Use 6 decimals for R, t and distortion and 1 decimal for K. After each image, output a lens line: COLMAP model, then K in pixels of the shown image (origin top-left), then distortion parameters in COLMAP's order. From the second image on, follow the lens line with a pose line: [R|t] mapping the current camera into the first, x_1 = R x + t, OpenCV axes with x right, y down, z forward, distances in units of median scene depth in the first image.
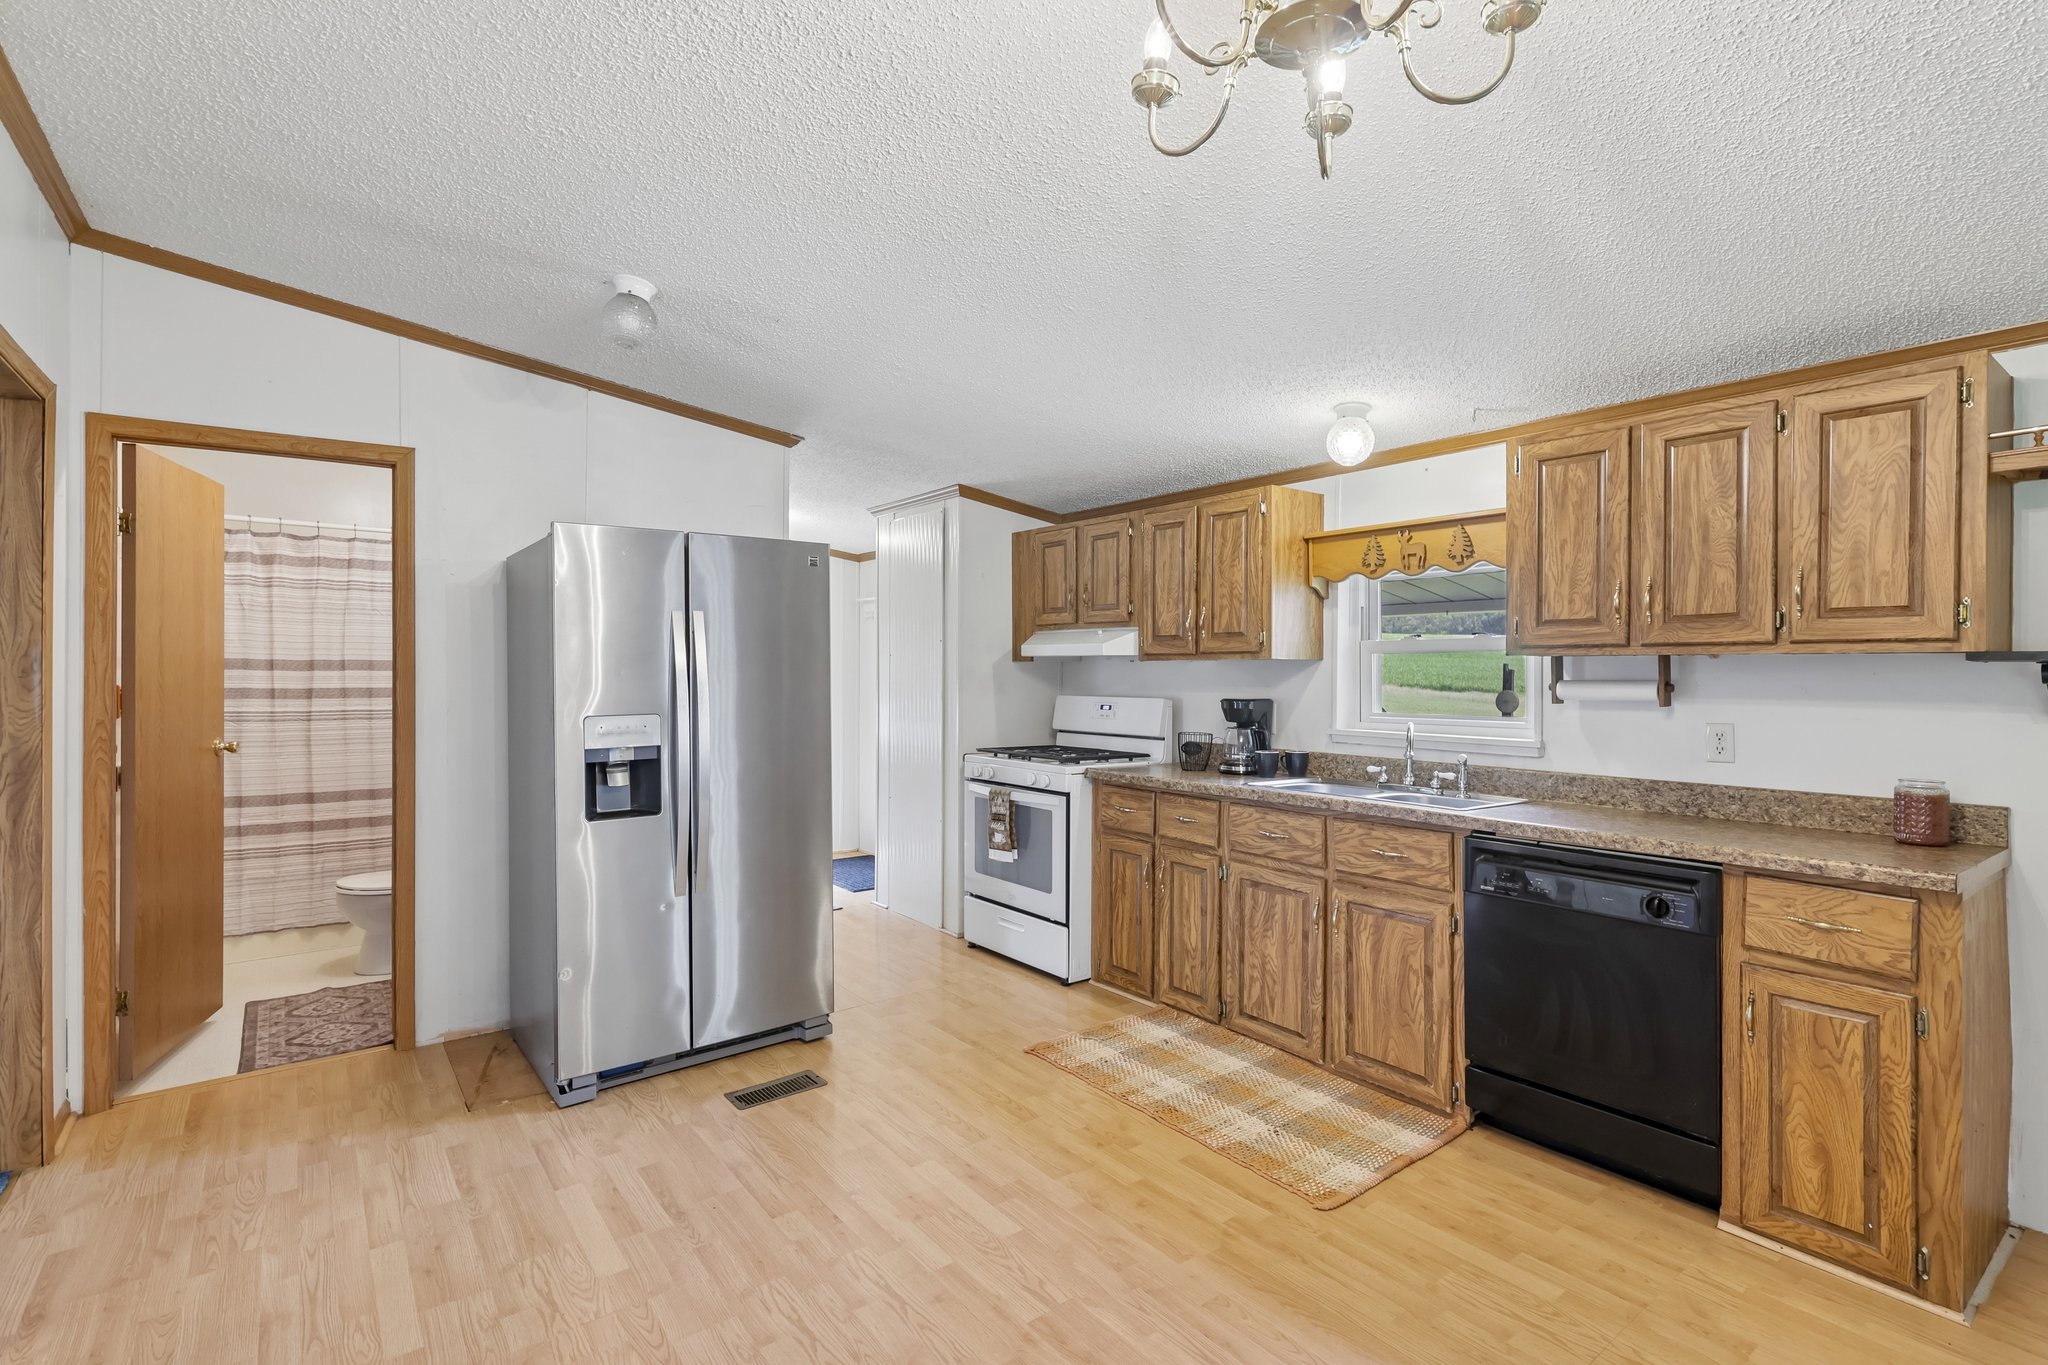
lens RADIAL K [[948.3, 0, 1025.1], [0, 948.3, 677.3], [0, 0, 1]] dist [-0.004135, -0.000214]
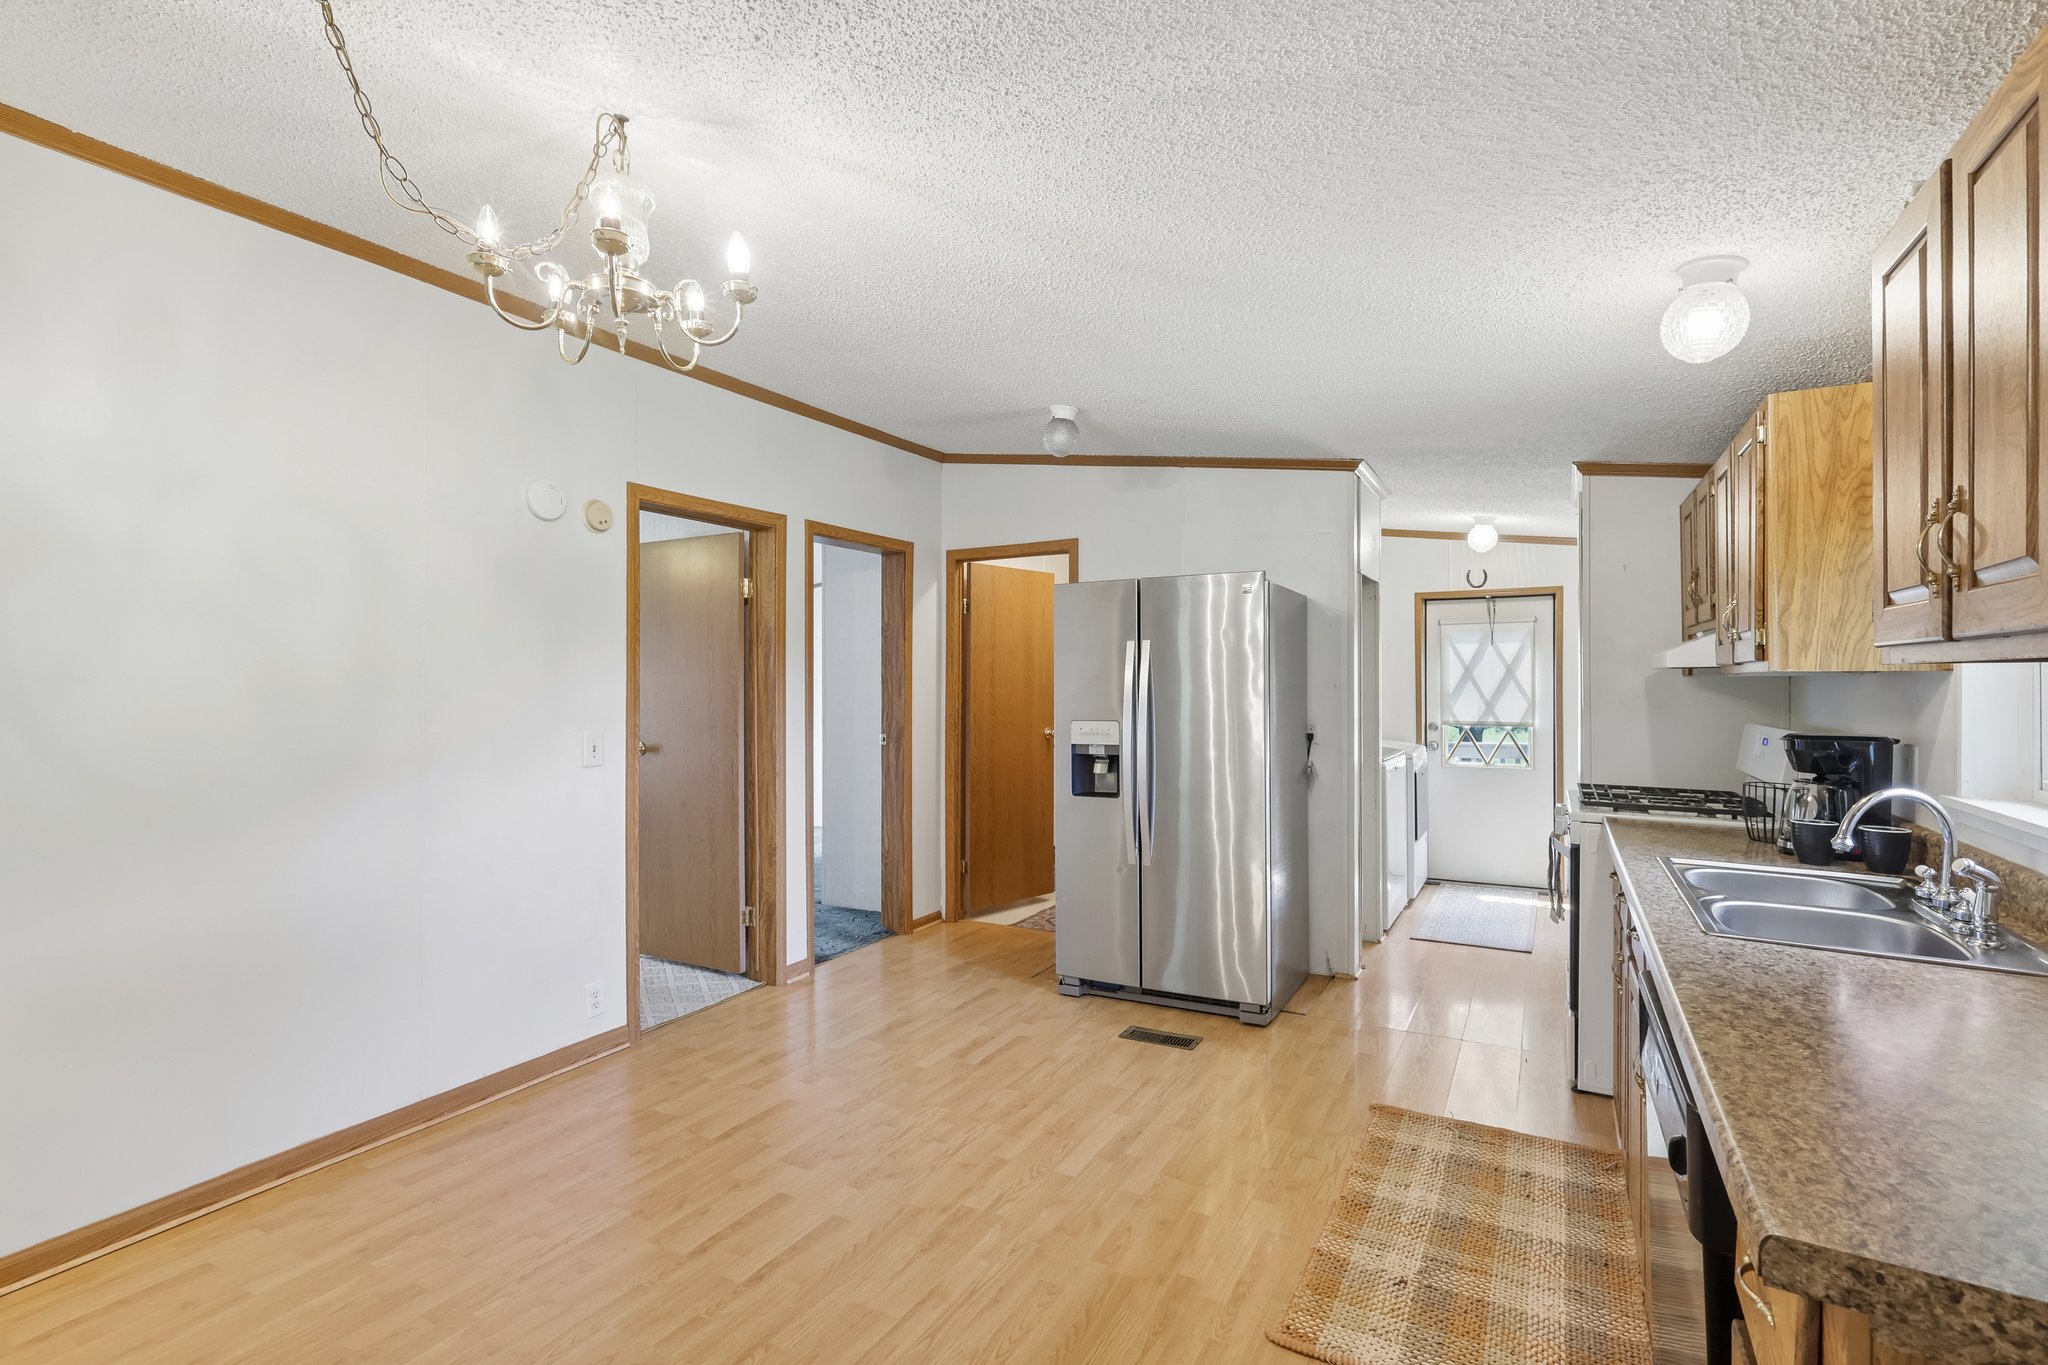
lens RADIAL K [[948.3, 0, 1026.8], [0, 948.3, 681.3], [0, 0, 1]] dist [-0.004135, -0.000214]
pose [[0.405599, -0.002568, -0.914047, 0.794446], [-0.004977, 0.999975, -0.005018, -0.009105], [0.914038, 0.006584, 0.405576, 0.369865]]
